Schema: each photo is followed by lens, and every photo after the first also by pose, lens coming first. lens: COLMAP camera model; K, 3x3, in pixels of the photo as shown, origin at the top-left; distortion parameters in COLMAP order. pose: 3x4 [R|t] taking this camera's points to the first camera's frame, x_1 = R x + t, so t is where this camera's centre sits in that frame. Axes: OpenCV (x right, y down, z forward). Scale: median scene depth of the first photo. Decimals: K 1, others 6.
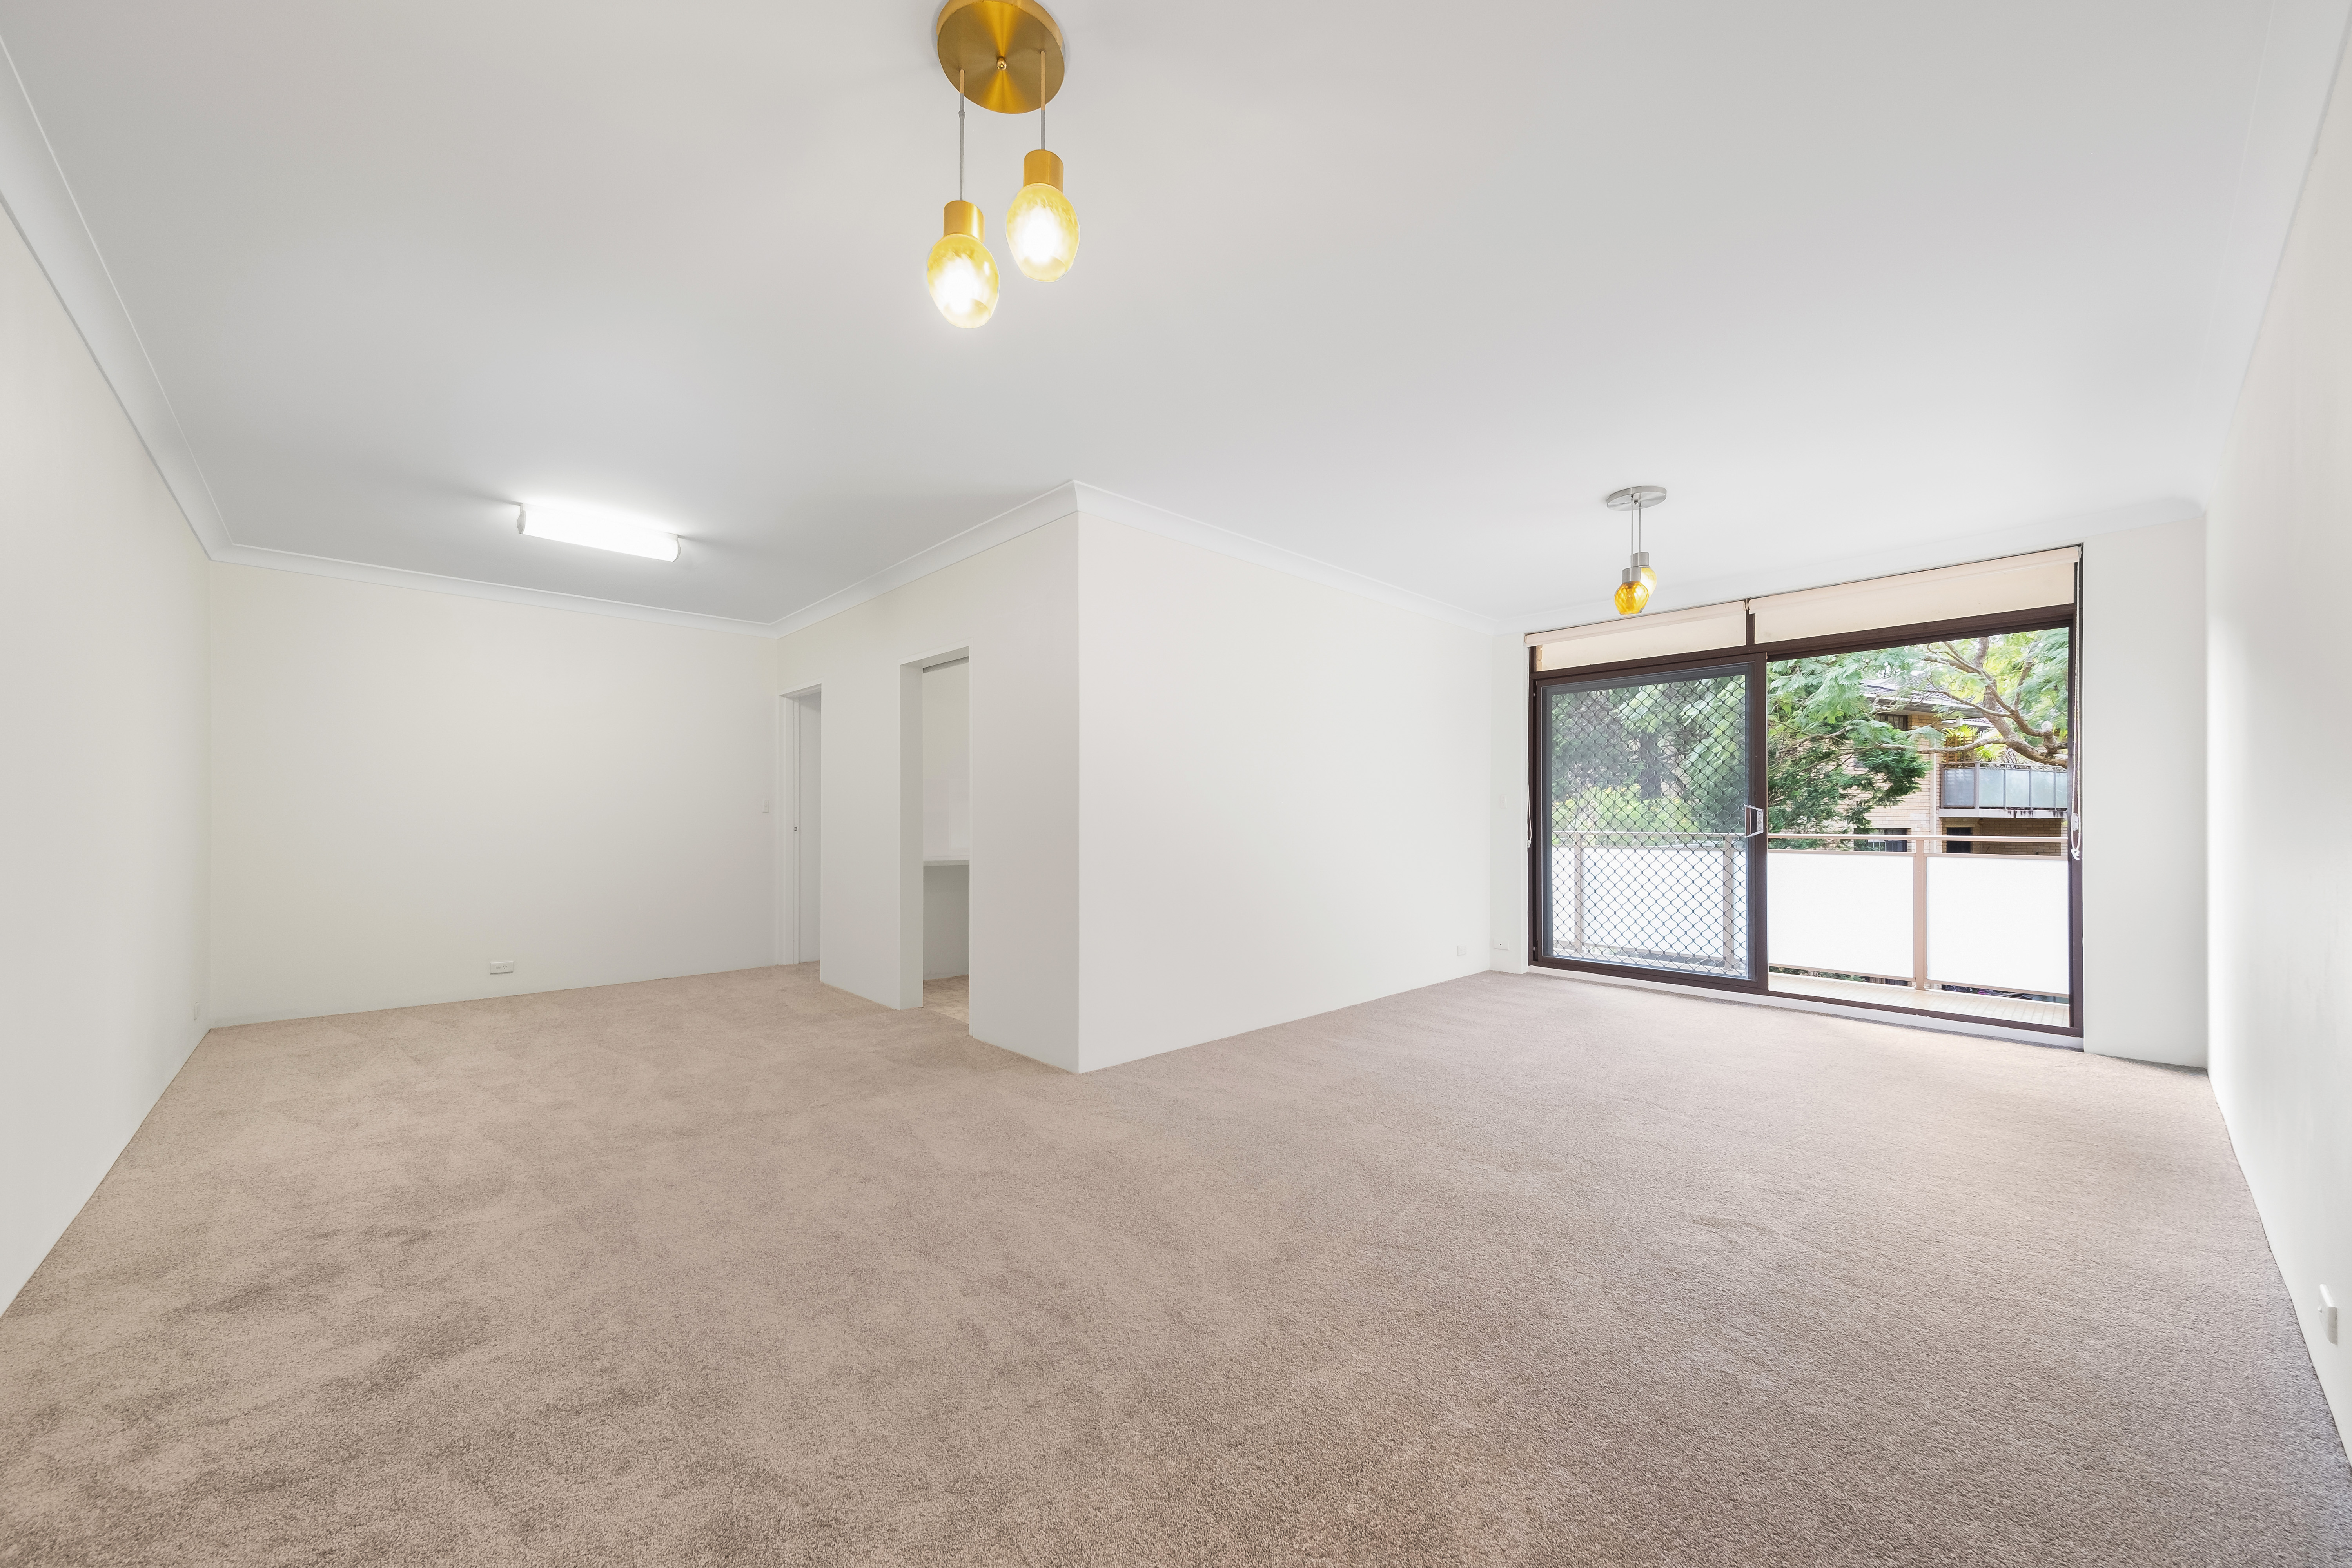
lens RADIAL K [[866.6, 0, 1176.7], [0, 866.6, 819.0], [0, 0, 1]] dist [-0.000091, -0.000038]
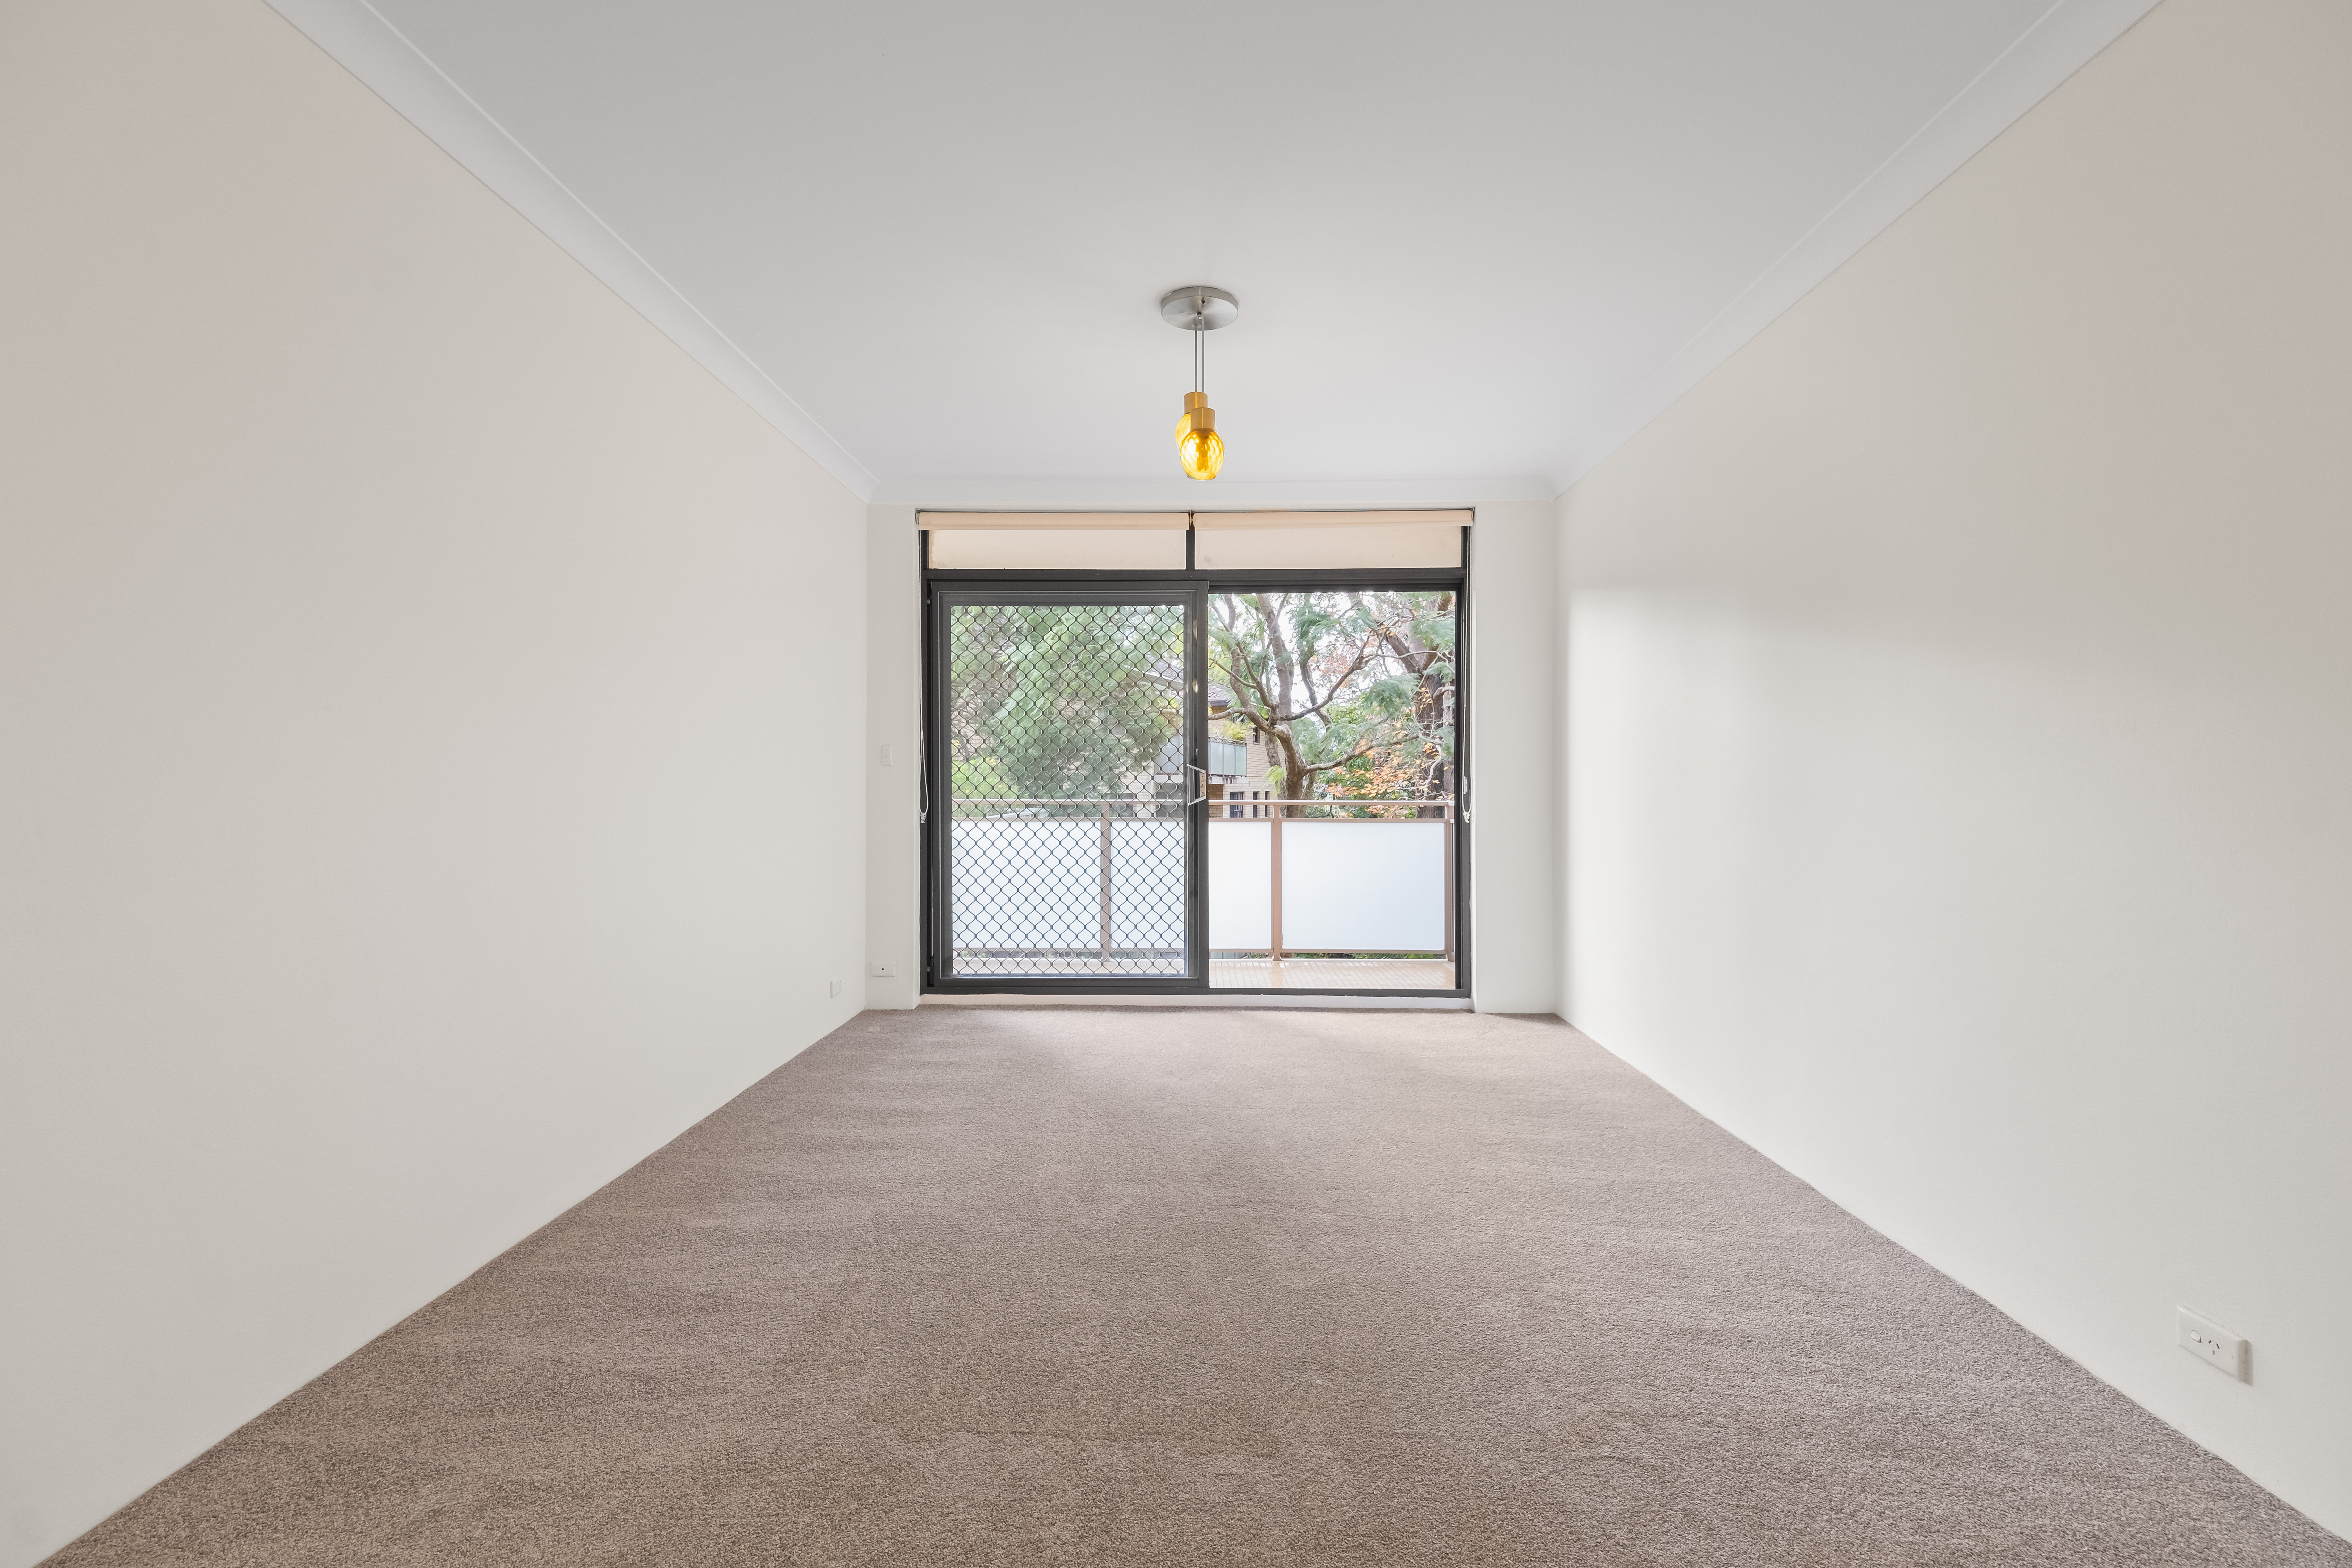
lens RADIAL K [[1043.7, 0, 1177.9], [0, 1043.7, 790.8], [0, 0, 1]] dist [0.030032, -0.000574]
pose [[0.694034, -0.003177, 0.719935, -0.056984], [-0.001039, 0.999985, 0.005415, 0.003057], [-0.719942, -0.004506, 0.694020, 0.321345]]
